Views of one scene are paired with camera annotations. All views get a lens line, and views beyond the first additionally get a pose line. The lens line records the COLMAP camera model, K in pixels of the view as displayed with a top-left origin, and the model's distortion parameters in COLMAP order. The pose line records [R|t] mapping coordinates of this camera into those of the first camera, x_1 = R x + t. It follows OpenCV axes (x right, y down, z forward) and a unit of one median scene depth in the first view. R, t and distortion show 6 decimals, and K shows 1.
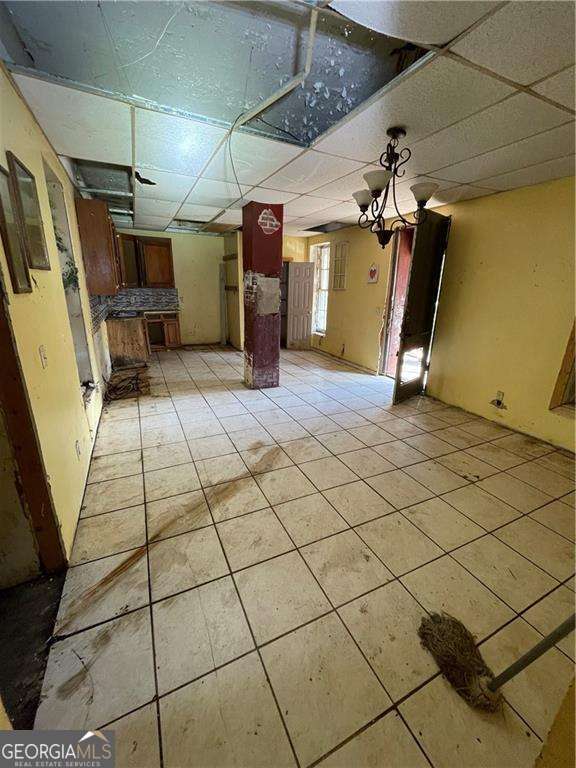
lens RADIAL K [[309.8, 0, 285.3], [0, 309.8, 380.1], [0, 0, 1]] dist [-0.002382, -0.001183]
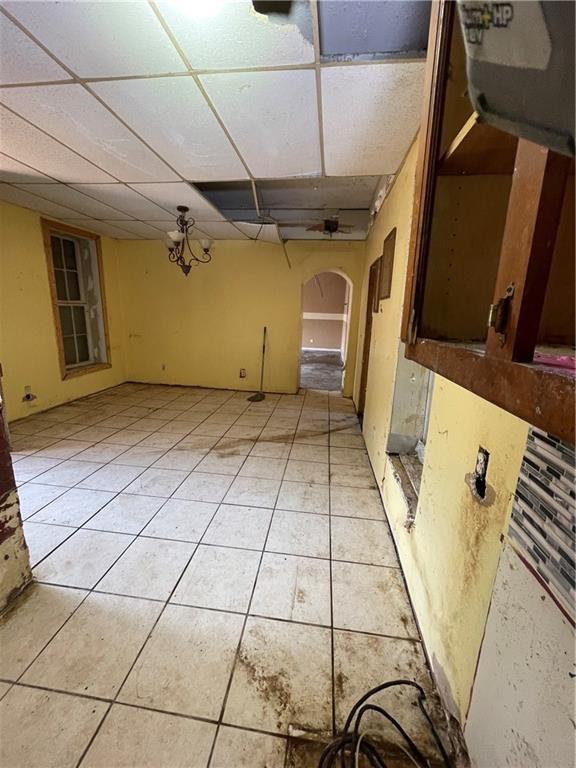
lens RADIAL K [[309.8, 0, 288.6], [0, 309.8, 379.3], [0, 0, 1]] dist [-0.002382, -0.001183]
pose [[-0.842241, -0.169716, 0.511689, -0.776913], [0.103406, 0.880670, 0.462306, -0.482460], [-0.529090, 0.442285, -0.724188, 1.588094]]
